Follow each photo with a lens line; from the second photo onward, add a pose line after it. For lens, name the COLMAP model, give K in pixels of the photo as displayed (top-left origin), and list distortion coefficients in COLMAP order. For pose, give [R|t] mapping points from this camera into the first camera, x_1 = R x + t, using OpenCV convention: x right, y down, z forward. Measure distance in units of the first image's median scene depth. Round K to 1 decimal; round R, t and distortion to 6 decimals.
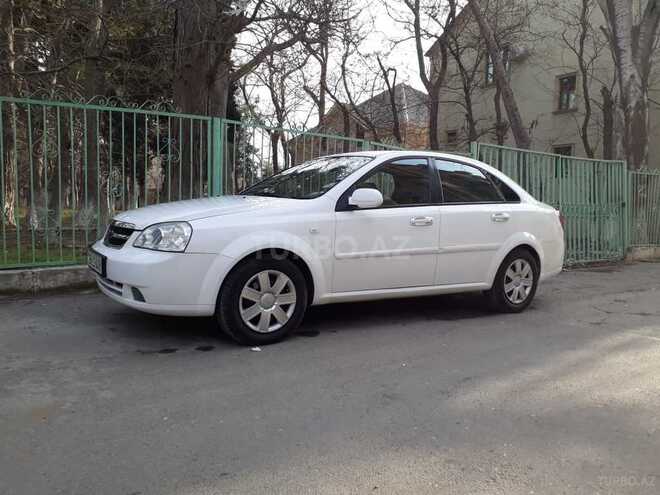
lens RADIAL K [[525.3, 0, 330.0], [0, 525.3, 247.5], [0, 0, 1]] dist [0.045364, -0.057103]
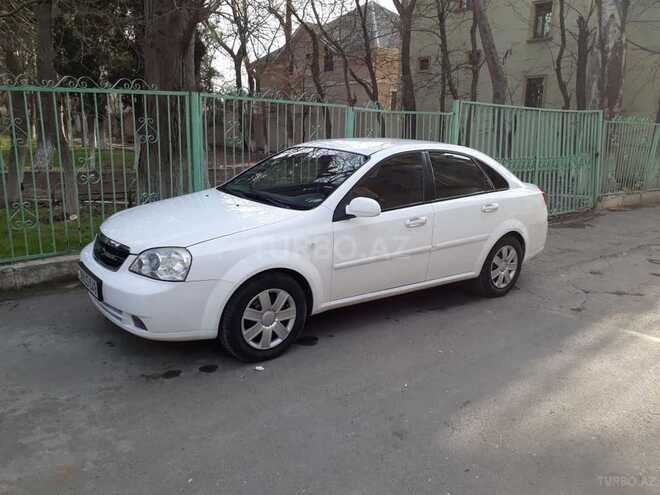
lens RADIAL K [[525.3, 0, 330.0], [0, 525.3, 247.5], [0, 0, 1]] dist [0.045364, -0.057103]
pose [[0.997912, -0.020399, 0.061287, -0.043887], [0.011039, 0.988722, 0.149357, -0.132096], [-0.063642, -0.148369, 0.986882, 0.014531]]
